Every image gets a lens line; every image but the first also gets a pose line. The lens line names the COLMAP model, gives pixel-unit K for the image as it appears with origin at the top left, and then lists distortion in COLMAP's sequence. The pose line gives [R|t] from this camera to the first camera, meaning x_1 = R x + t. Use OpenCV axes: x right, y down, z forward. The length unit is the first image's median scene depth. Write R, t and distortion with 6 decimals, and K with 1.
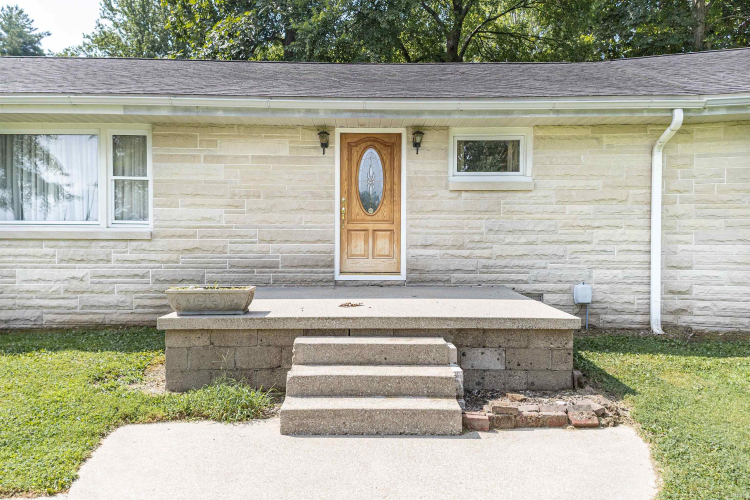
lens RADIAL K [[563.0, 0, 376.2], [0, 563.0, 247.2], [0, 0, 1]] dist [-0.003592, -0.014376]
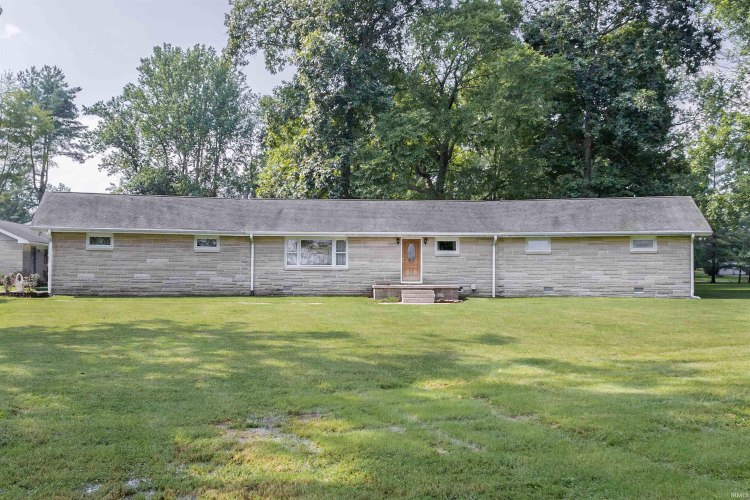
lens RADIAL K [[693.8, 0, 374.7], [0, 693.8, 250.7], [0, 0, 1]] dist [-0.057949, 0.000000]
pose [[0.999949, 0.002940, 0.009644, -0.270538], [-0.002324, 0.997995, -0.063245, 0.128163], [-0.009811, 0.063219, 0.997951, -3.142740]]
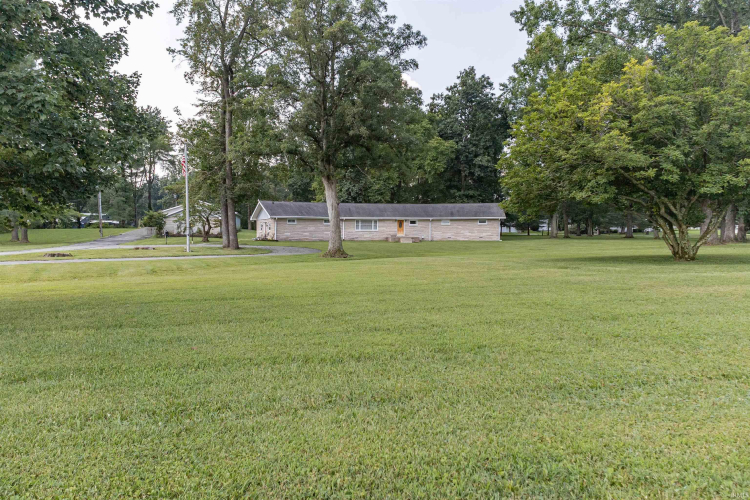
lens RADIAL K [[563.0, 0, 374.7], [0, 563.0, 247.8], [0, 0, 1]] dist [-0.003592, -0.014376]
pose [[0.987450, -0.004692, 0.157859, -1.886722], [0.005841, 0.999960, -0.006816, 0.315318], [-0.157821, 0.007652, 0.987438, -8.040152]]
